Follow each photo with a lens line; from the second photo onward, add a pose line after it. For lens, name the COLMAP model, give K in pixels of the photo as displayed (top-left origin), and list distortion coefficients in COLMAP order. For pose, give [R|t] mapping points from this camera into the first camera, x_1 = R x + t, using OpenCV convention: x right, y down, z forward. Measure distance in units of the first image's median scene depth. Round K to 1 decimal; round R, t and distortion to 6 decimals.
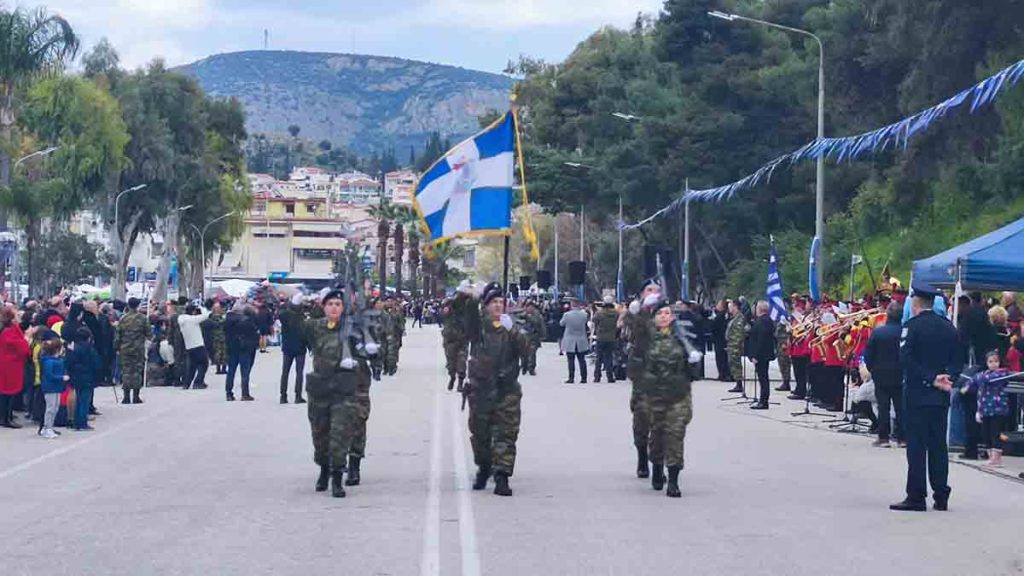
lens RADIAL K [[3010.3, 0, 551.4], [0, 3010.3, 261.8], [0, 0, 1]] dist [0.265854, 0.000000]
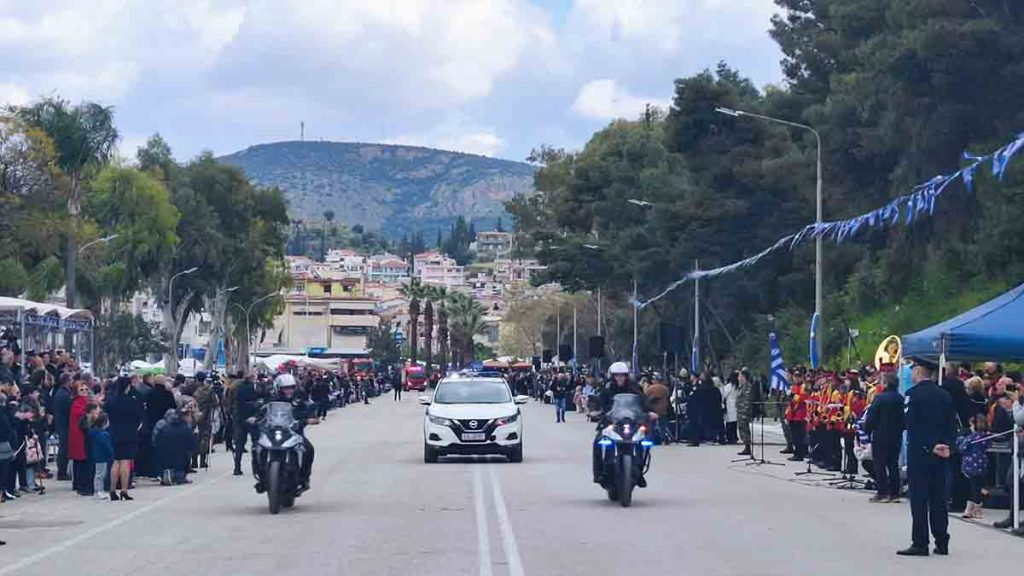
lens RADIAL K [[2856.3, 0, 558.1], [0, 2856.3, 290.2], [0, 0, 1]] dist [0.353209, 0.000000]
pose [[0.999983, -0.005771, -0.001166, -0.002977], [0.005752, 0.999862, -0.015597, -0.000578], [0.001256, 0.015590, 0.999878, -0.026108]]
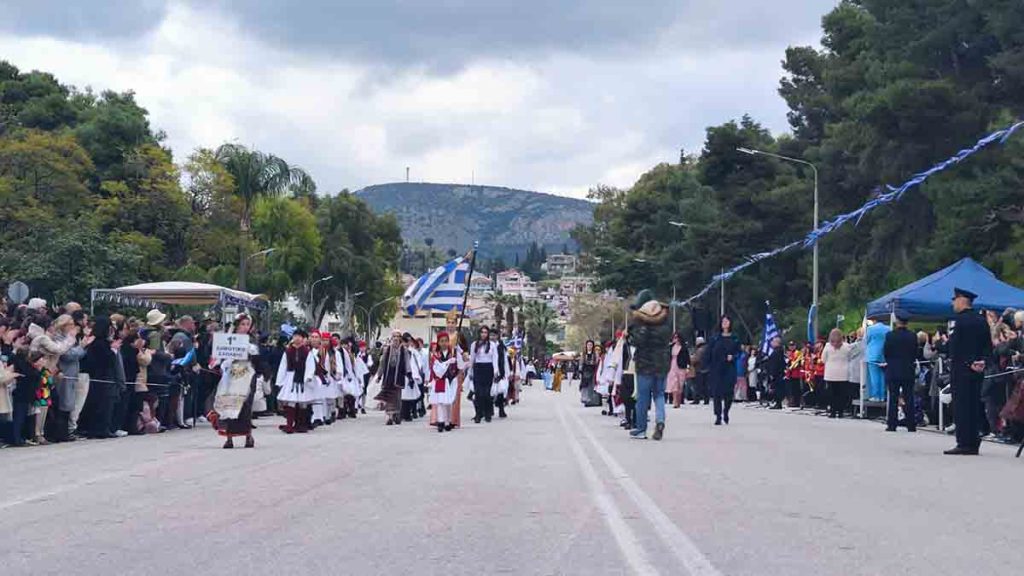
lens RADIAL K [[2459.3, 0, 521.3], [0, 2459.3, 292.1], [0, 0, 1]] dist [0.325216, 0.000000]
pose [[0.999370, -0.001064, -0.035483, -0.006029], [0.000036, 0.999581, -0.028949, 0.013176], [0.035499, 0.028929, 0.998951, -0.118573]]
